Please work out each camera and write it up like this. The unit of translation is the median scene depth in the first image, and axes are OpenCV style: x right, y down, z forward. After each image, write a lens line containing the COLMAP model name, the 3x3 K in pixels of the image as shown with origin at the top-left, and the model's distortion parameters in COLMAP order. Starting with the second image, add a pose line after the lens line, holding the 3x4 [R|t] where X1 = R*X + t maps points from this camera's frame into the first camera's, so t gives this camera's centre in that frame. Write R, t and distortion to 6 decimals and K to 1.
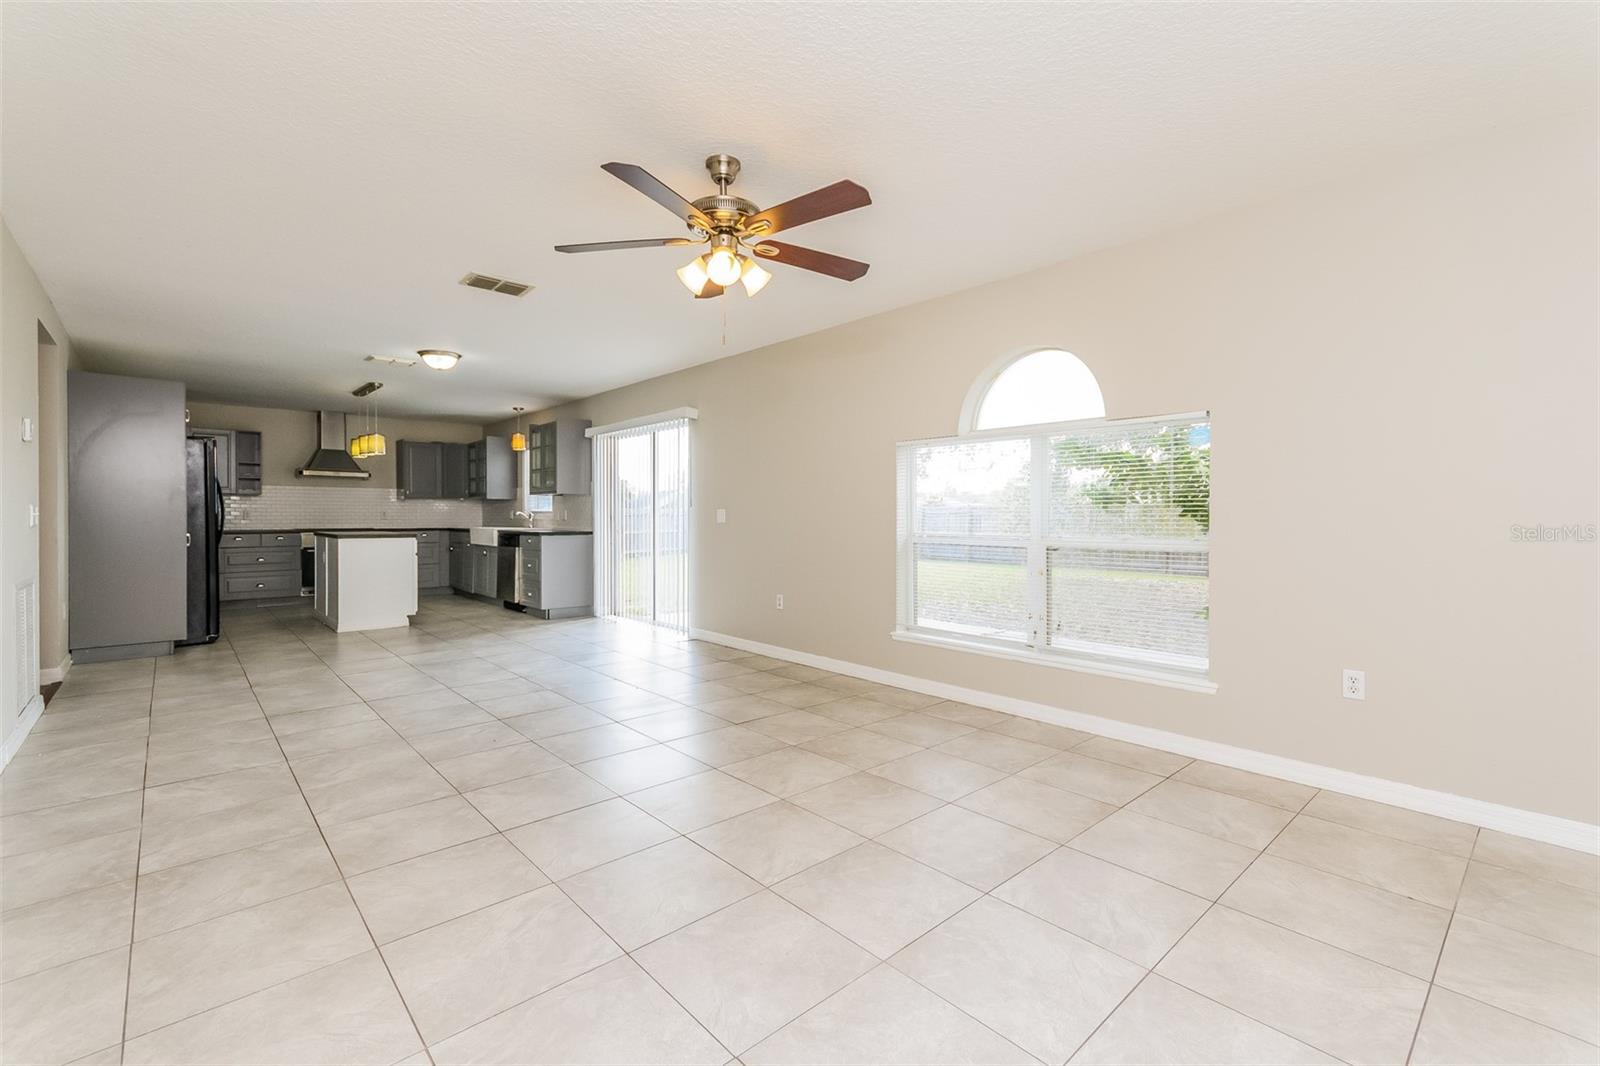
lens RADIAL K [[704.3, 0, 807.0], [0, 704.3, 515.6], [0, 0, 1]] dist [0.023517, -0.000018]
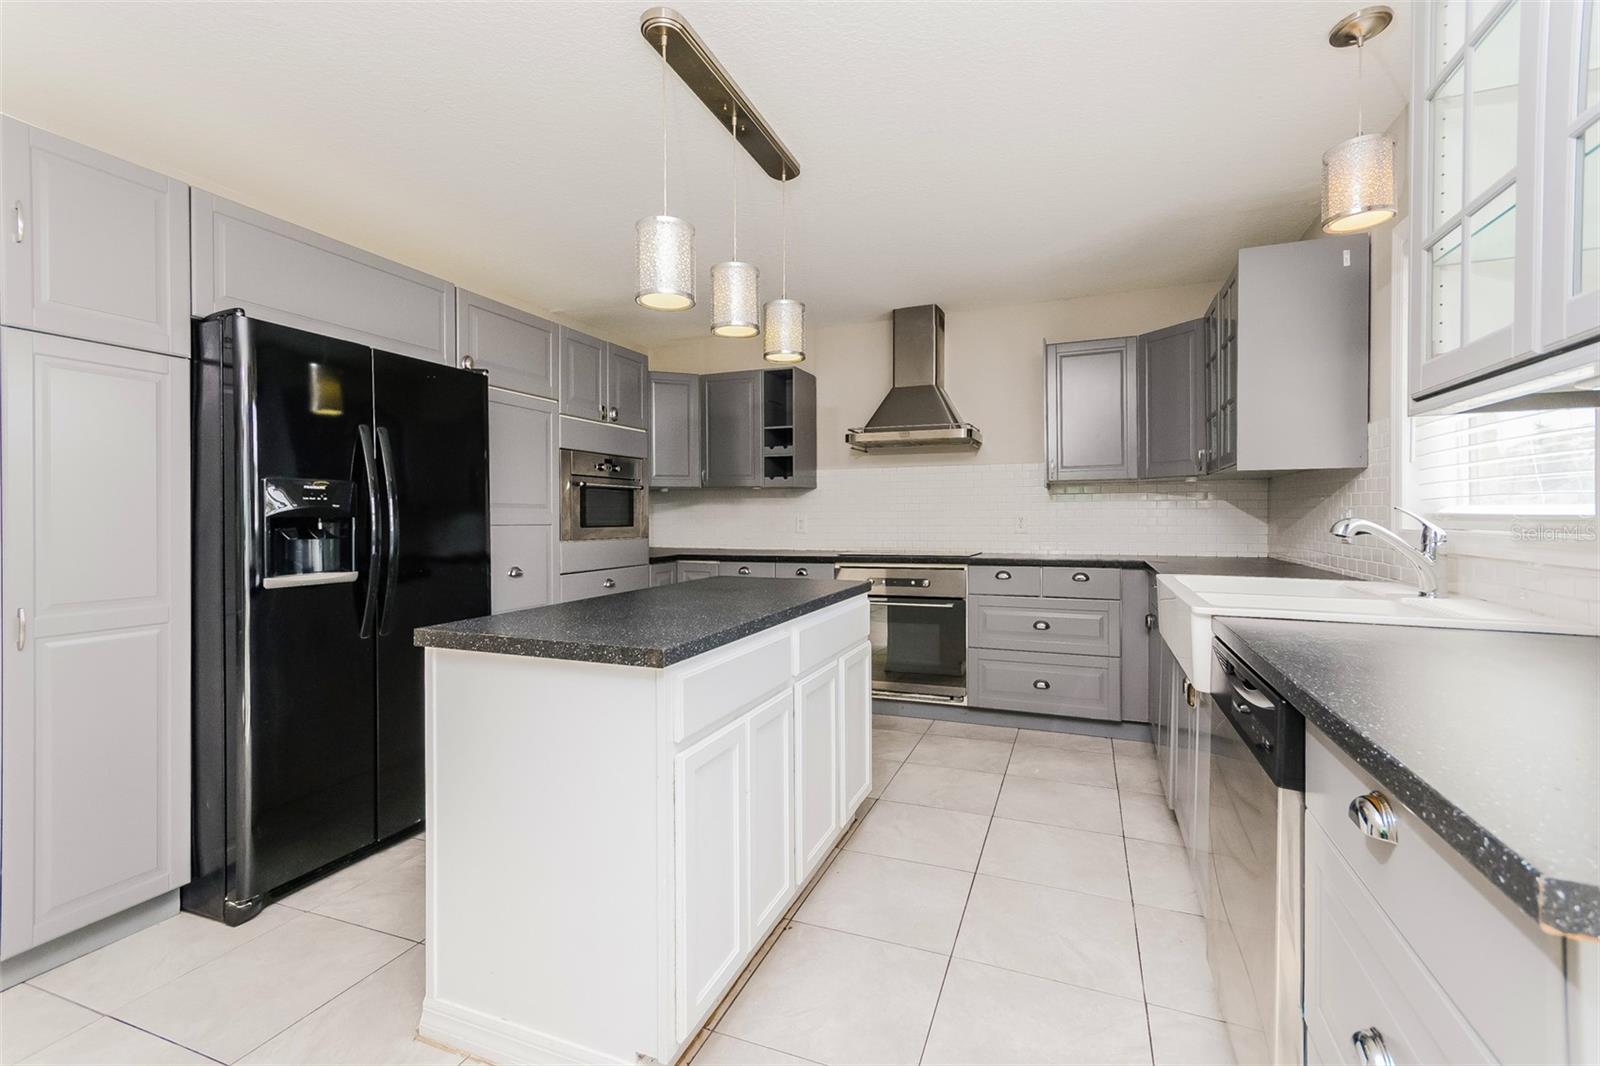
lens RADIAL K [[704.3, 0, 807.0], [0, 704.3, 515.6], [0, 0, 1]] dist [0.023517, -0.000018]
pose [[0.450628, -0.001535, -0.892711, -0.273414], [-0.003959, 0.999985, -0.003717, -0.004596], [0.892703, 0.005209, 0.450615, 0.711845]]
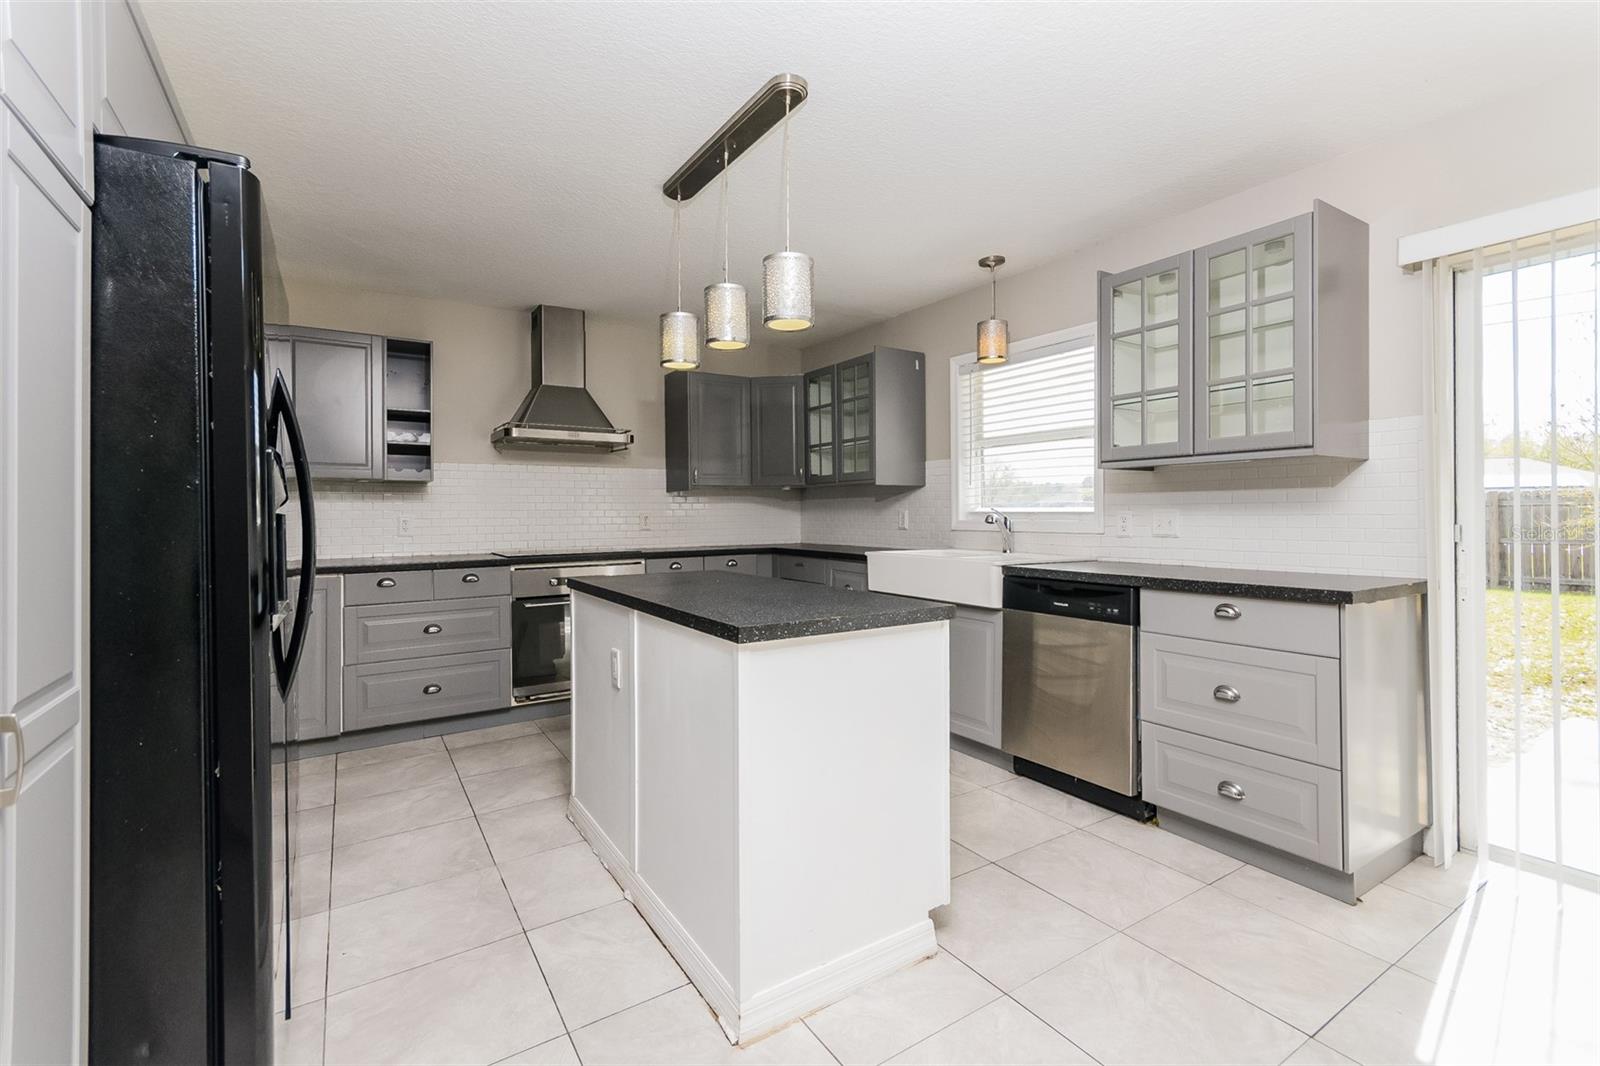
lens RADIAL K [[702.5, 0, 796.7], [0, 702.5, 514.4], [0, 0, 1]] dist [-0.001595, 0.000000]
pose [[0.987189, -0.005212, -0.159468, -0.427046], [0.004704, 0.999983, -0.003566, -0.004286], [0.159484, 0.002770, 0.987197, 0.547638]]
